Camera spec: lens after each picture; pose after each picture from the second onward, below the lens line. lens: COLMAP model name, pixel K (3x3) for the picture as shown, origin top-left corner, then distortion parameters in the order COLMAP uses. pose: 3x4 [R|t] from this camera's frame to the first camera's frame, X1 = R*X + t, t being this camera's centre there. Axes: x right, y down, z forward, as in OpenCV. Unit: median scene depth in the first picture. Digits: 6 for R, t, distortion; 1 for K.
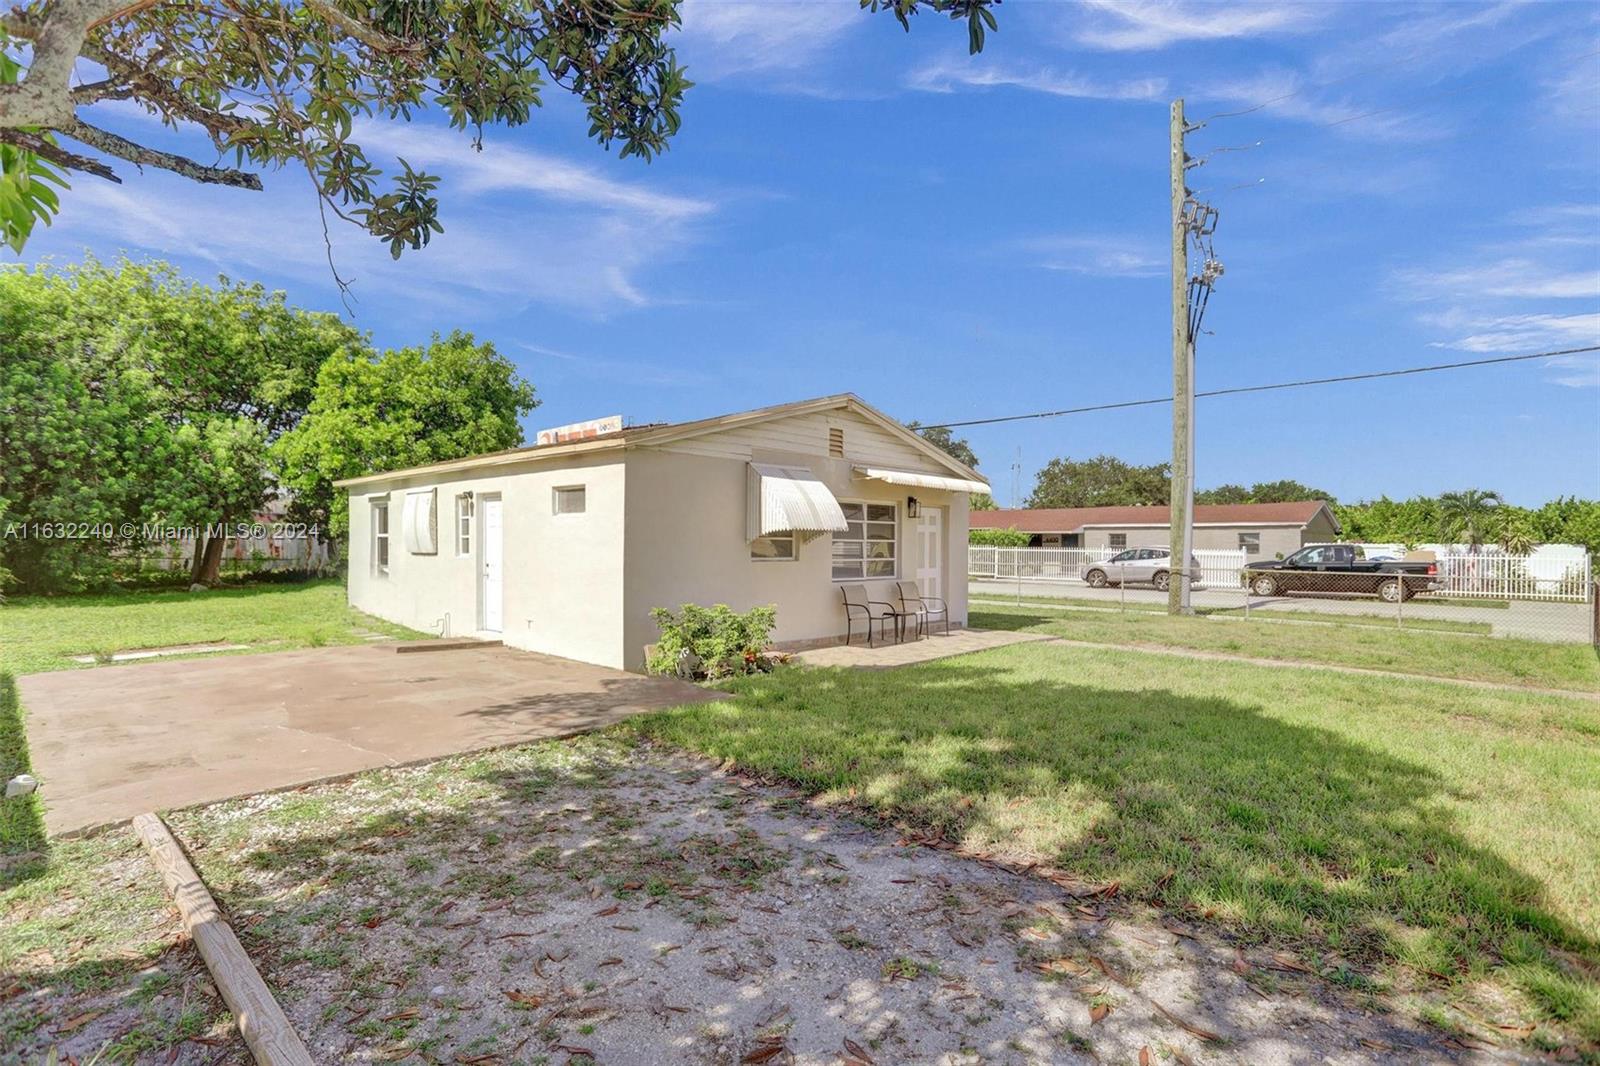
lens RADIAL K [[805.1, 0, 801.3], [0, 805.1, 541.4], [0, 0, 1]] dist [-0.062937, 0.029950]
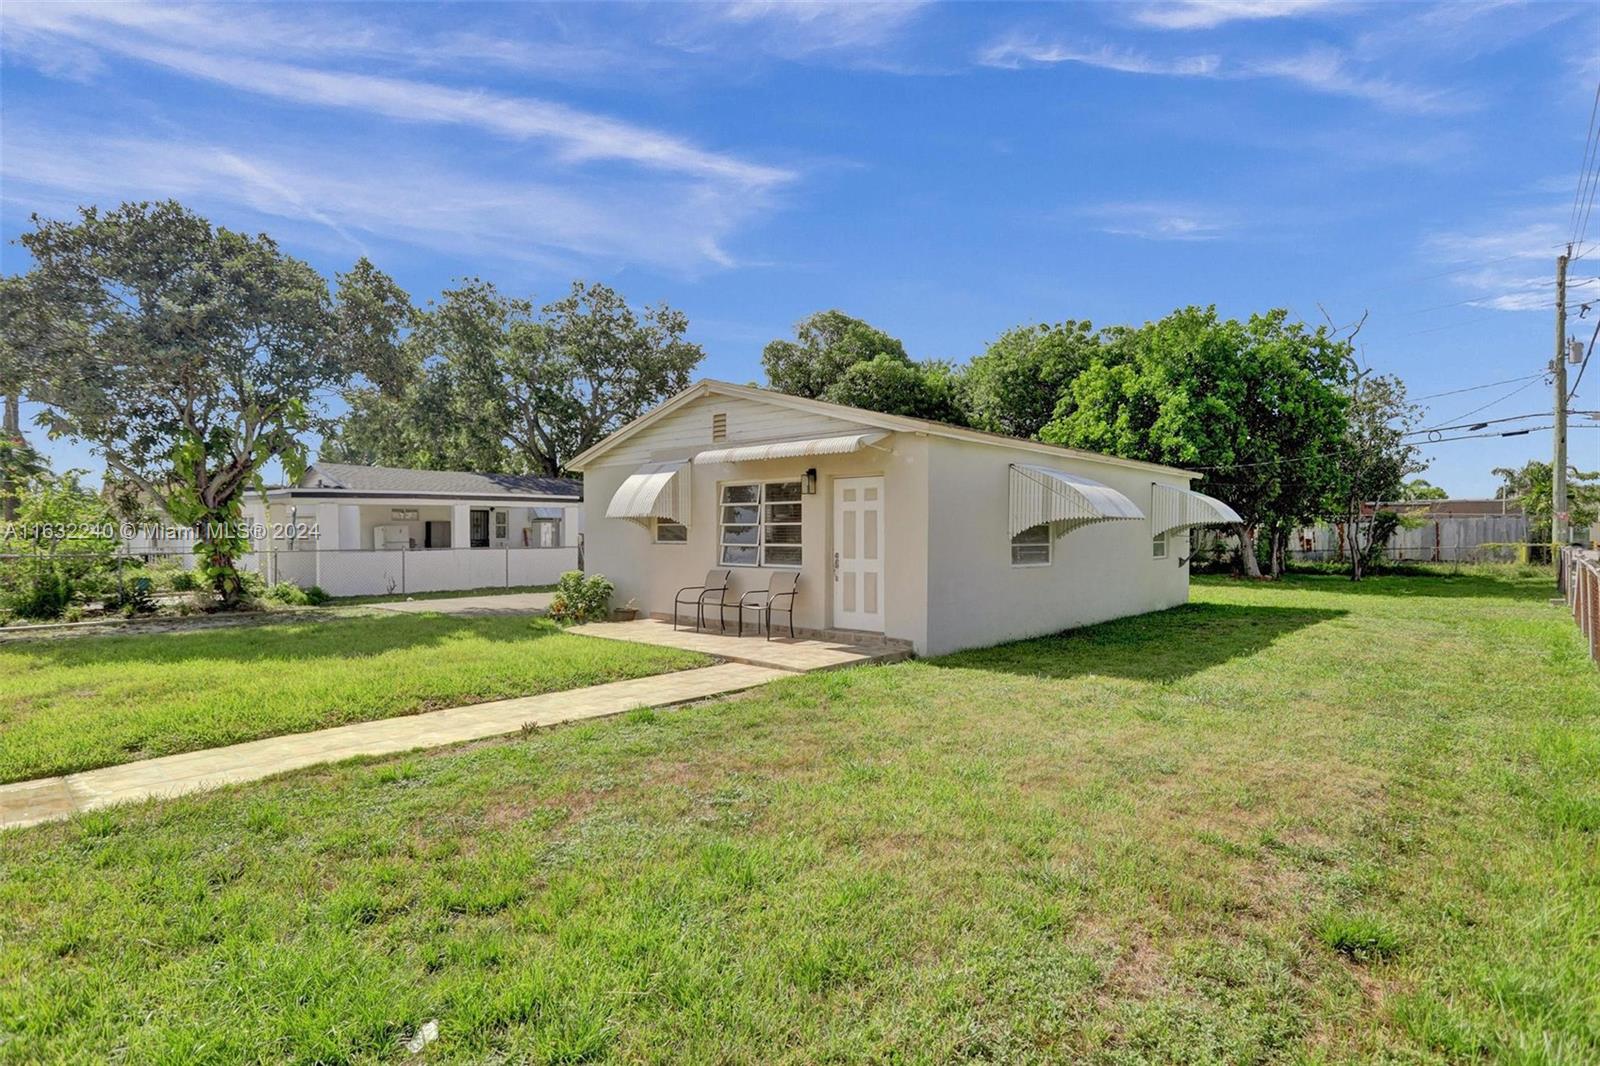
lens RADIAL K [[805.1, 0, 801.3], [0, 805.1, 541.4], [0, 0, 1]] dist [-0.062937, 0.029950]
pose [[0.032962, -0.000665, -0.999456, 0.998406], [0.004693, 0.999989, -0.000511, 0.019332], [0.999446, -0.004674, 0.032965, 1.017922]]
